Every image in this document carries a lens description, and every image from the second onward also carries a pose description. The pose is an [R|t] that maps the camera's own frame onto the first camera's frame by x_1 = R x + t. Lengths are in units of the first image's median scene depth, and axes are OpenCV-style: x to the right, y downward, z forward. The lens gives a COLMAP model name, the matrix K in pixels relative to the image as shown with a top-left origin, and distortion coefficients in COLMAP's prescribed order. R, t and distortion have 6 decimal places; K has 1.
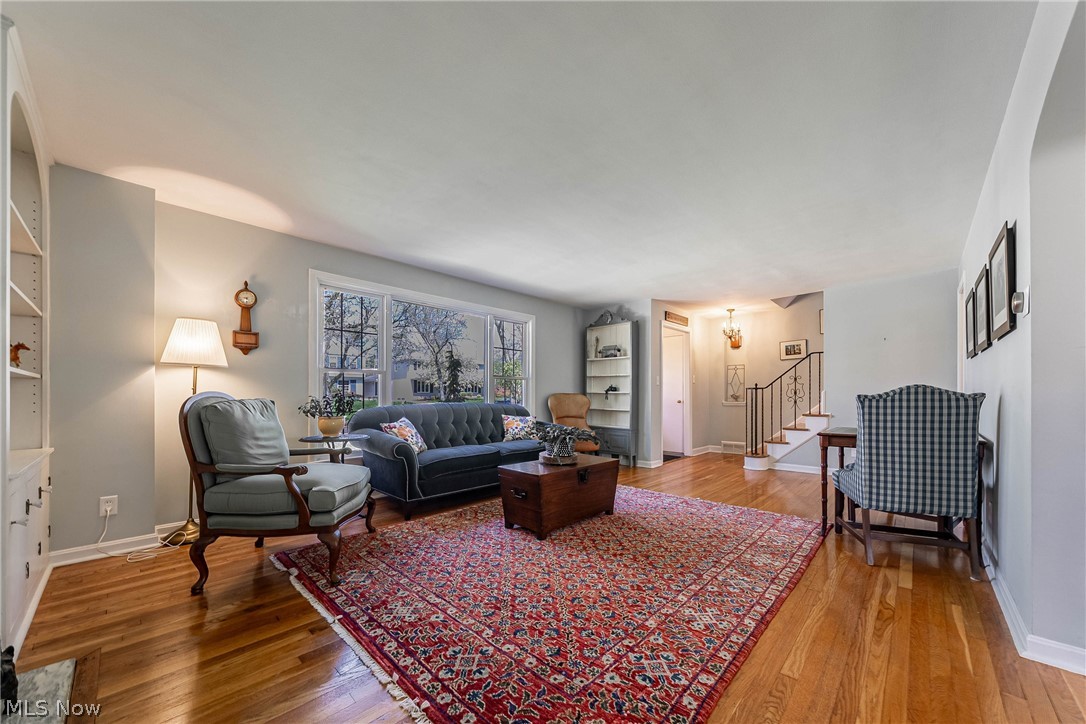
lens RADIAL K [[394.2, 0, 554.9], [0, 394.2, 395.3], [0, 0, 1]] dist [0.000806, 0.000021]
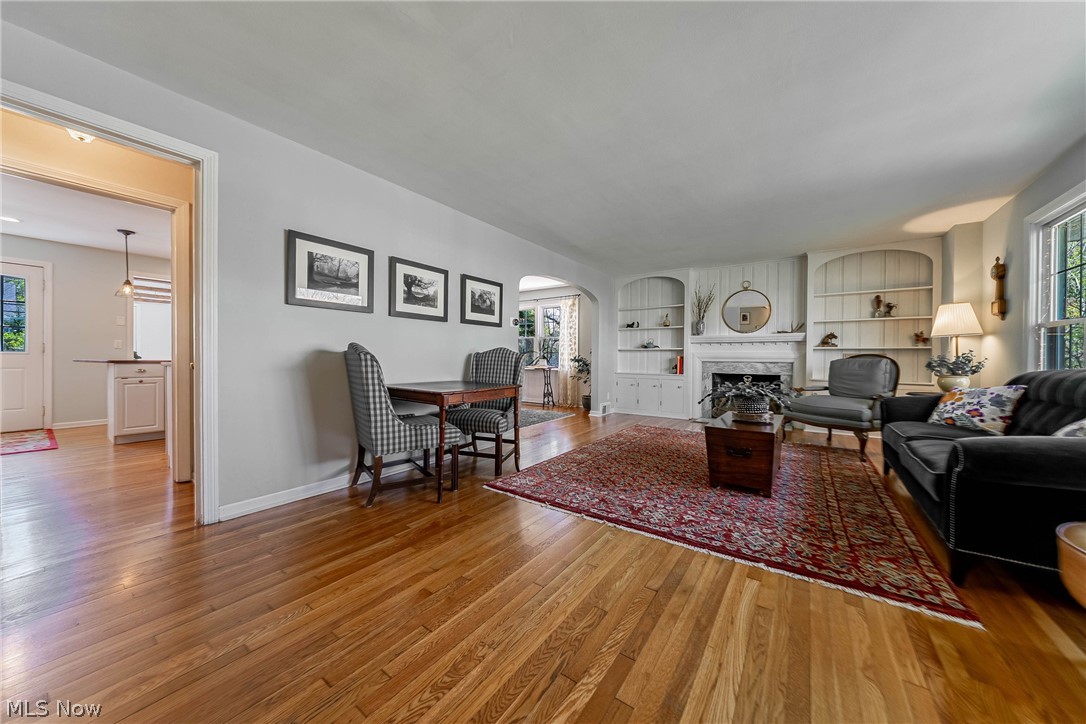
lens RADIAL K [[373.1, 0, 540.8], [0, 373.1, 357.0], [0, 0, 1]] dist [-0.003087, -0.000351]
pose [[-0.992847, -0.010906, -0.118896, 0.580861], [-0.011278, 0.999933, 0.002463, 0.008362], [0.118862, 0.003787, -0.992904, 1.646155]]
